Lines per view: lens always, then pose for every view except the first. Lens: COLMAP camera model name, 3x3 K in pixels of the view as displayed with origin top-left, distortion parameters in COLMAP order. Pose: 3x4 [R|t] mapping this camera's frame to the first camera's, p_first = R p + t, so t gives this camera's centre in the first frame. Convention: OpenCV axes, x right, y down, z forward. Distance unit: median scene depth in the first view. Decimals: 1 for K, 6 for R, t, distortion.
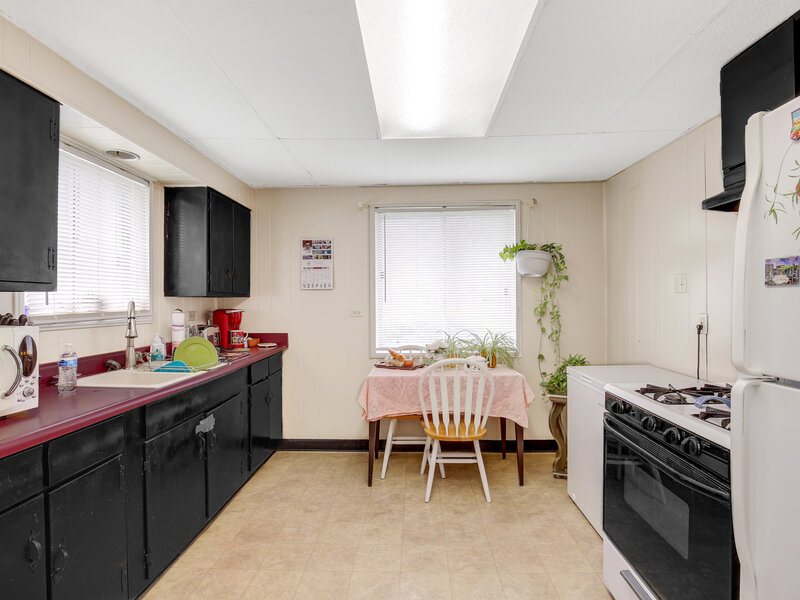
lens RADIAL K [[416.5, 0, 400.0], [0, 416.5, 300.0], [0, 0, 1]] dist [-0.024563, 0.000111]
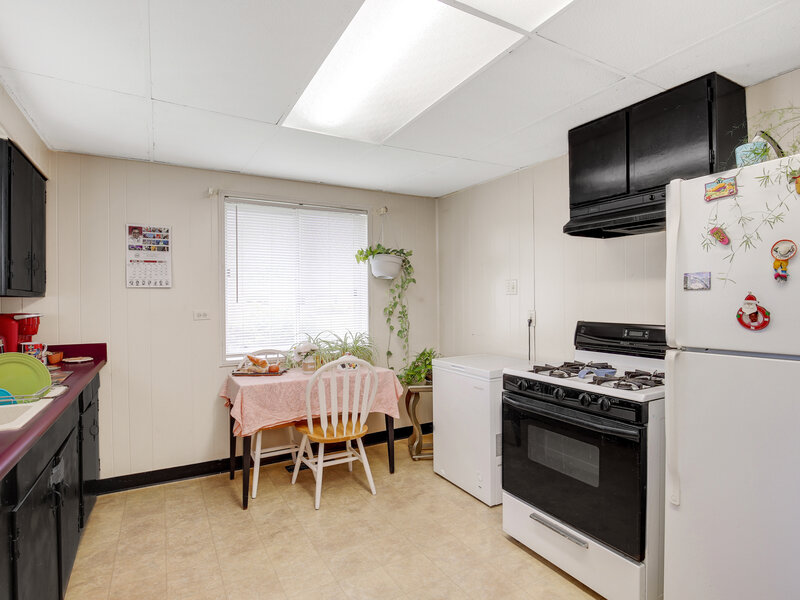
lens RADIAL K [[422.1, 0, 396.3], [0, 422.1, 299.0], [0, 0, 1]] dist [-0.024542, -0.000093]
pose [[0.856167, 0.001775, 0.516696, -0.234785], [0.001164, 0.999985, -0.005364, 0.001952], [-0.516698, 0.005194, 0.856152, 0.052660]]
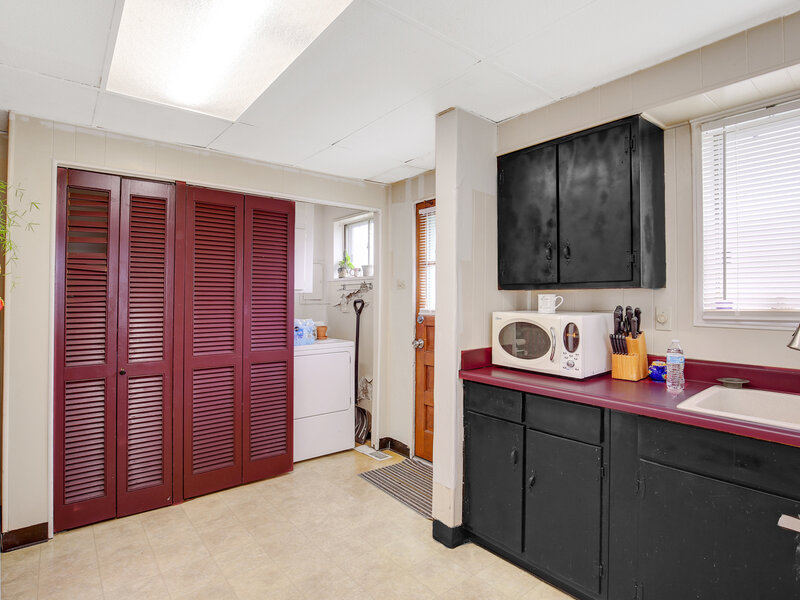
lens RADIAL K [[422.1, 0, 396.3], [0, 422.1, 299.0], [0, 0, 1]] dist [-0.024542, -0.000093]
pose [[-0.757728, -0.003534, -0.652561, 0.498090], [-0.003856, 0.999992, -0.000937, -0.004589], [0.652559, 0.001807, -0.757736, 1.286735]]
